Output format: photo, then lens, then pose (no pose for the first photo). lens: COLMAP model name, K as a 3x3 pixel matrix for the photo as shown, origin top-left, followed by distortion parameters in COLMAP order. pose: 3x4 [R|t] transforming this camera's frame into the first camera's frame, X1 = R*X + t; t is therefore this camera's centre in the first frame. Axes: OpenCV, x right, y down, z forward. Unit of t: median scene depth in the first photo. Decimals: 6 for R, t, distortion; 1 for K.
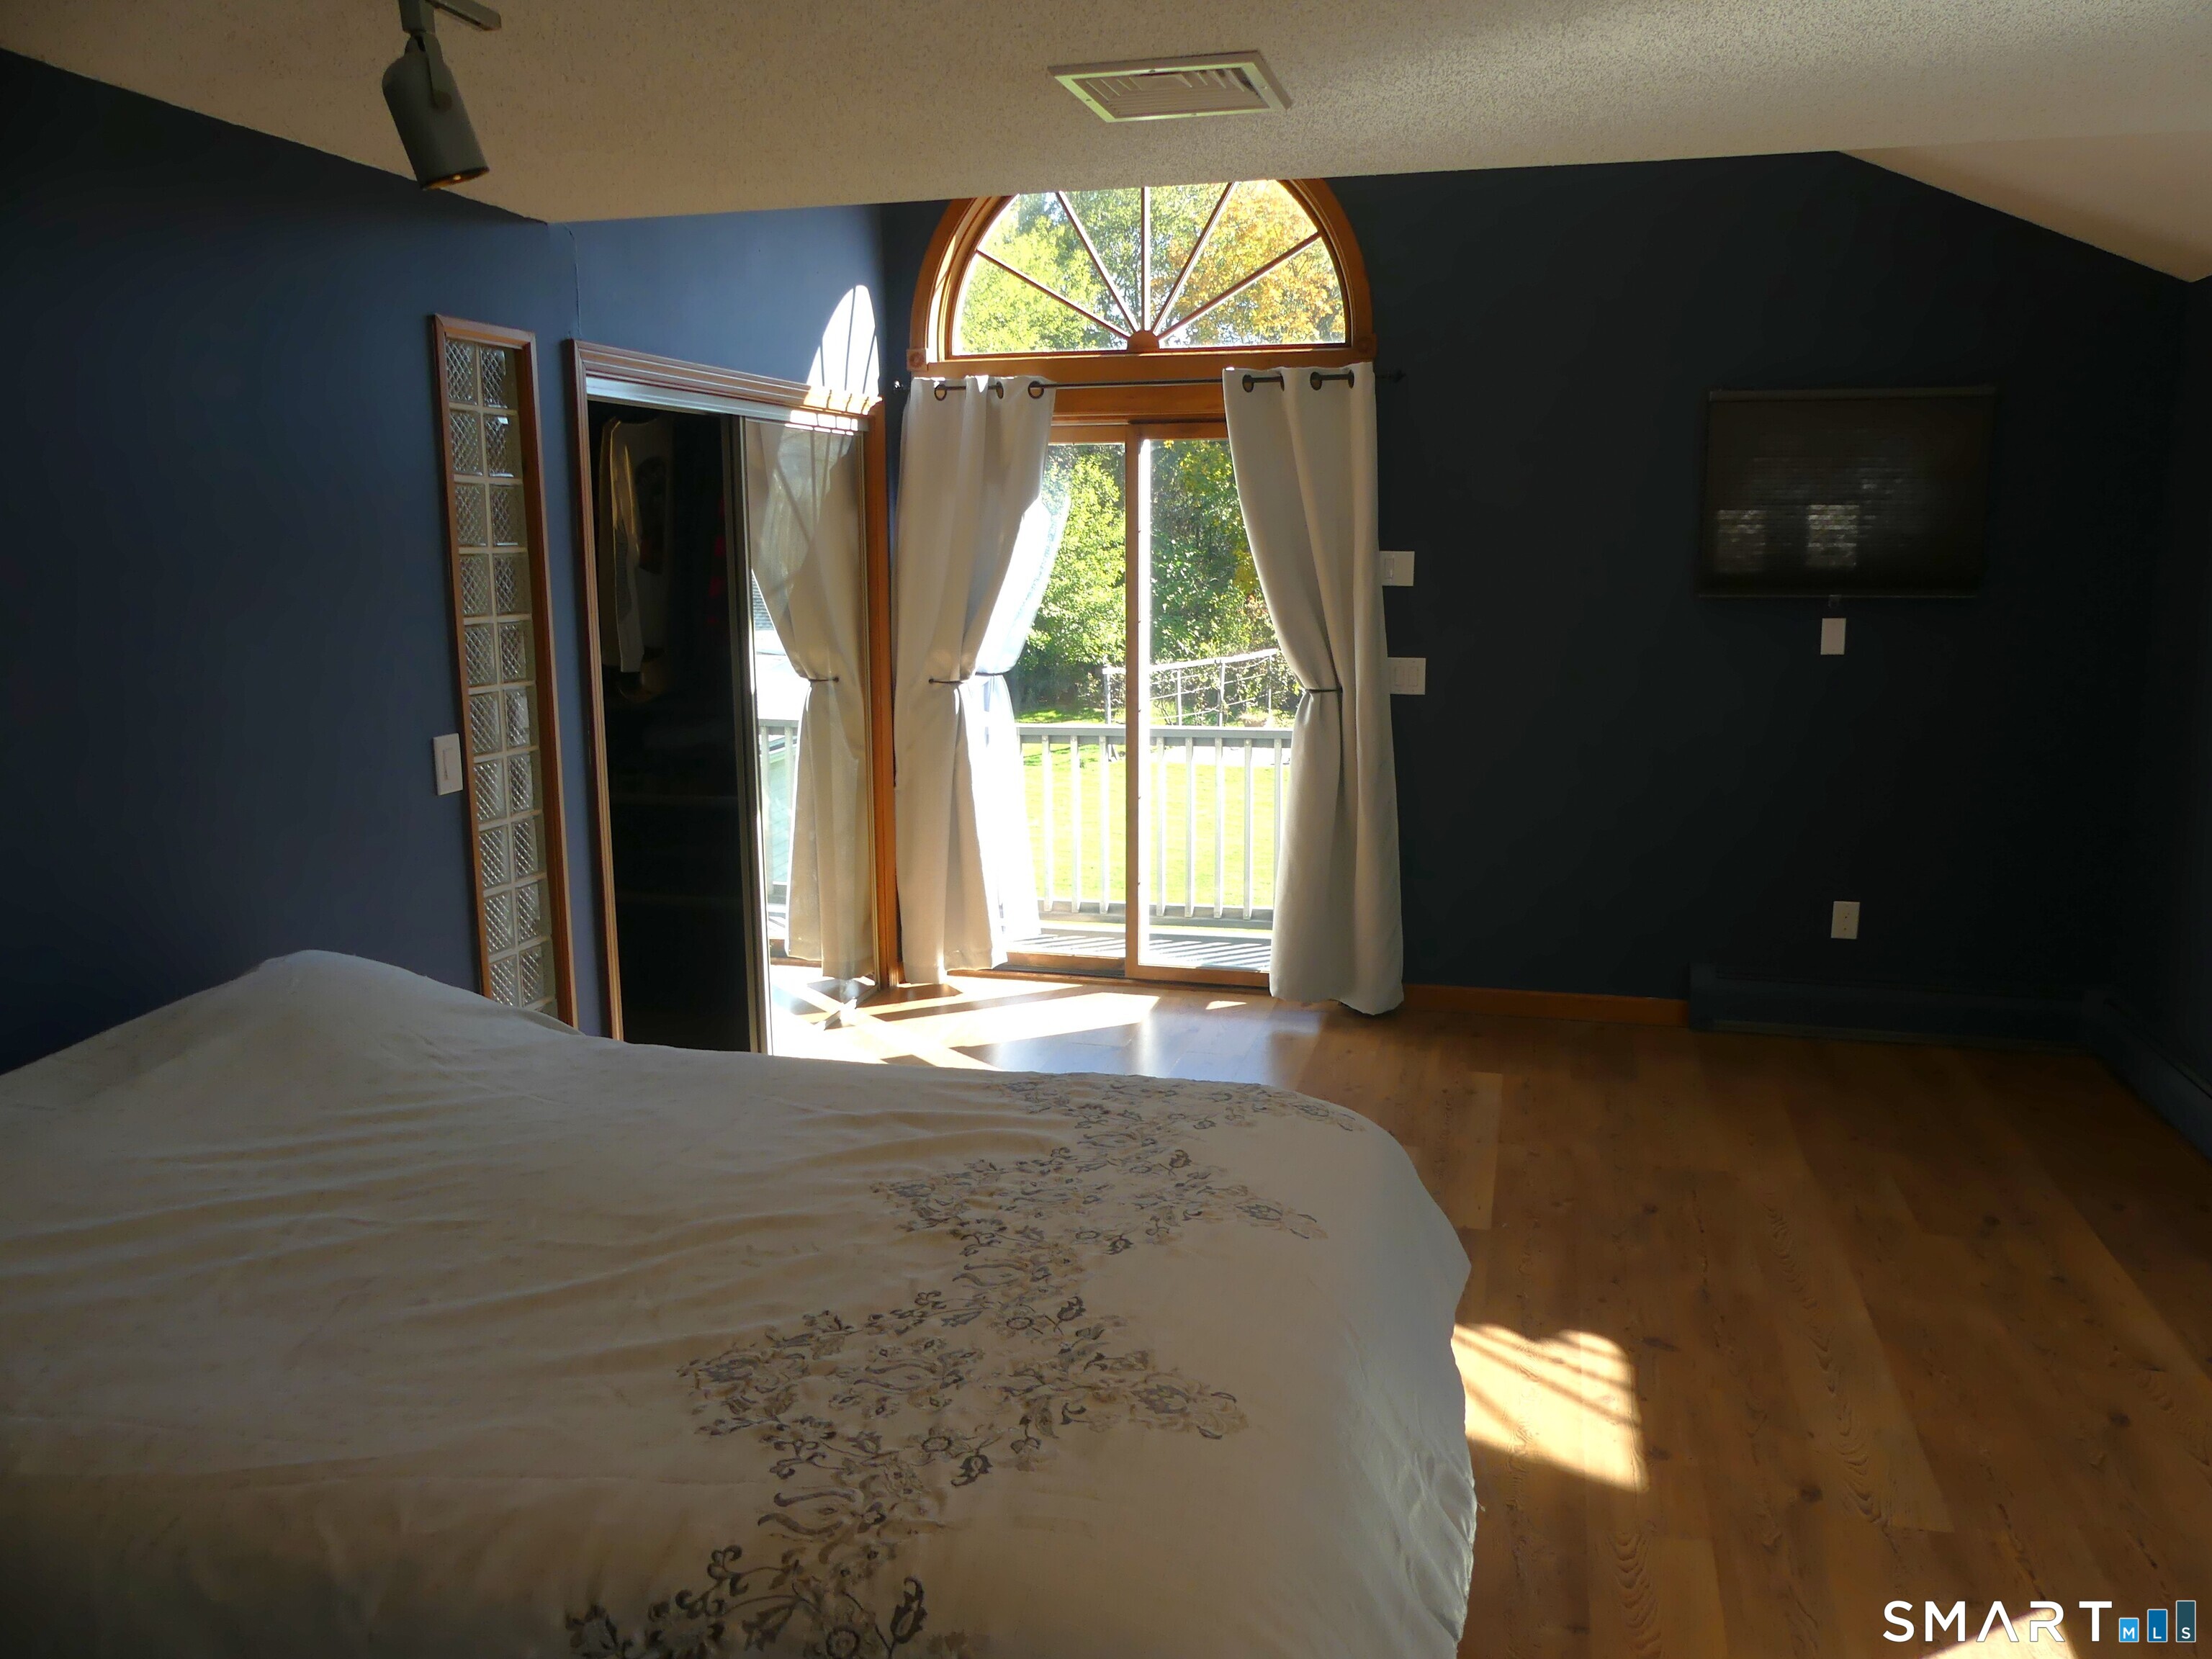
lens RADIAL K [[1672.1, 0, 1107.7], [0, 1672.1, 832.4], [0, 0, 1]] dist [-0.016762, 0.000854]
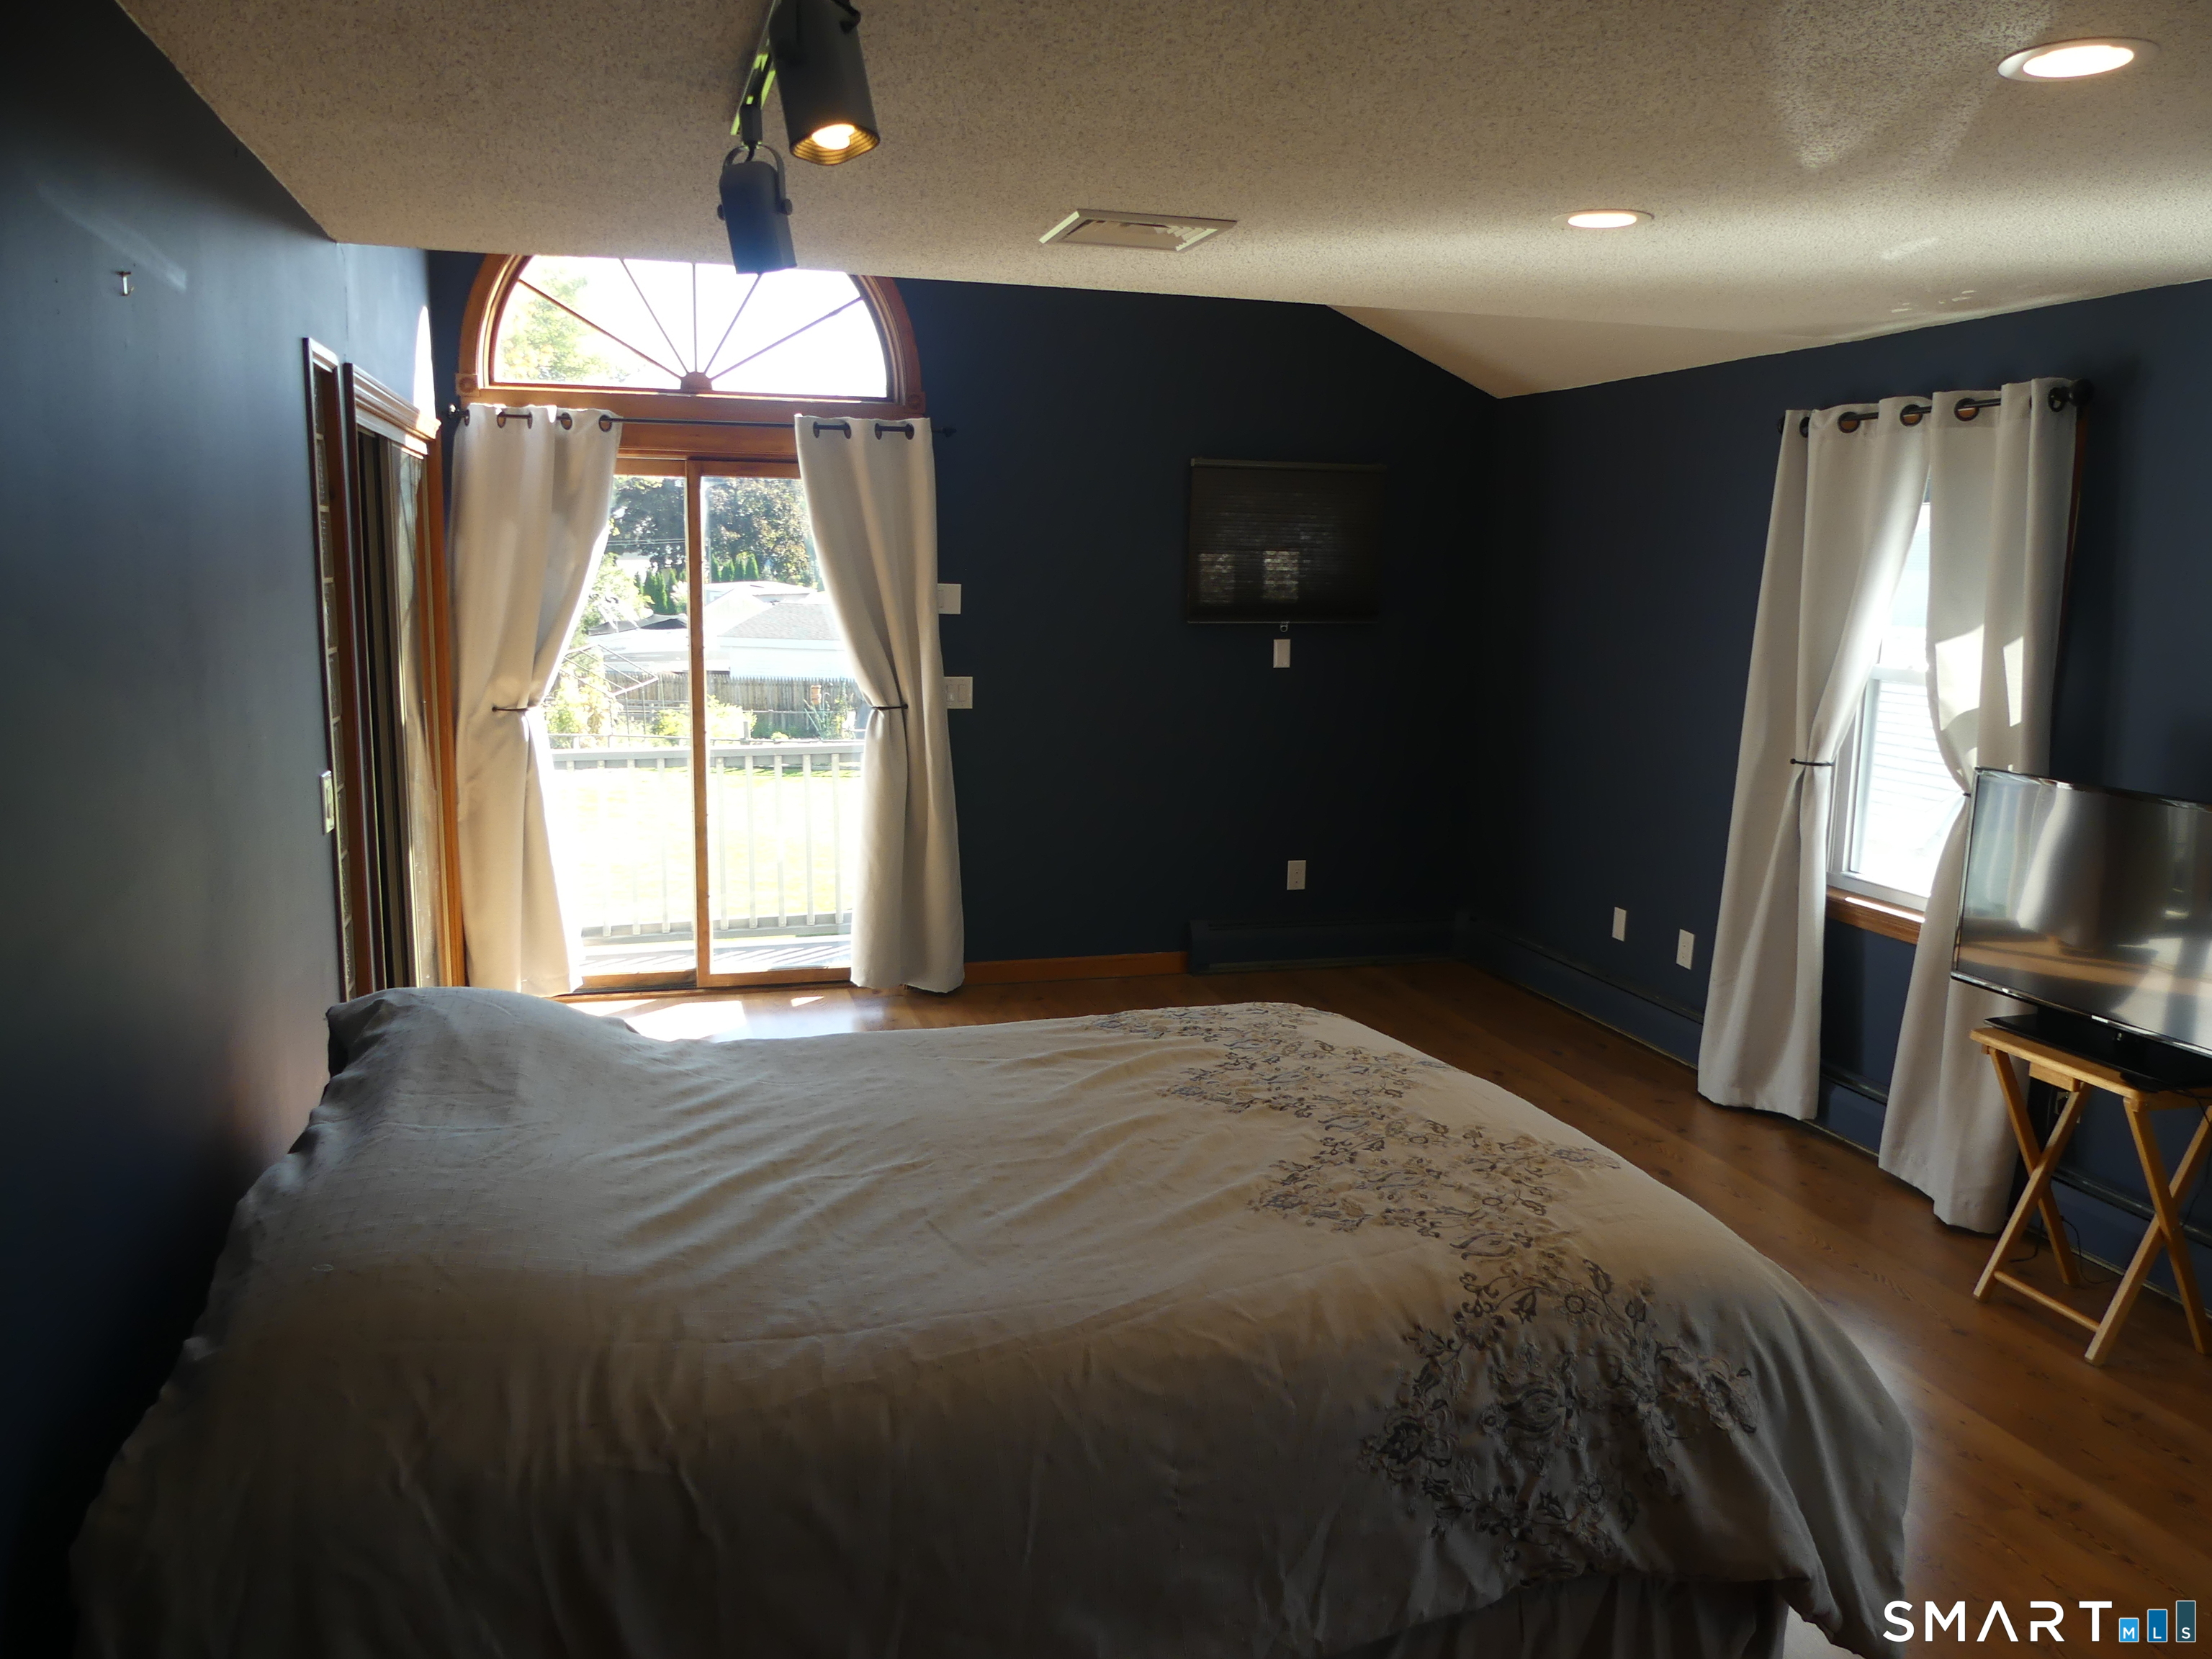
lens RADIAL K [[1672.1, 0, 1113.5], [0, 1672.1, 828.0], [0, 0, 1]] dist [-0.016762, 0.000854]
pose [[0.863098, -0.062927, 0.501100, -0.320094], [0.069841, 0.997546, 0.004975, 0.000156], [-0.500184, 0.030703, 0.865375, -0.039040]]
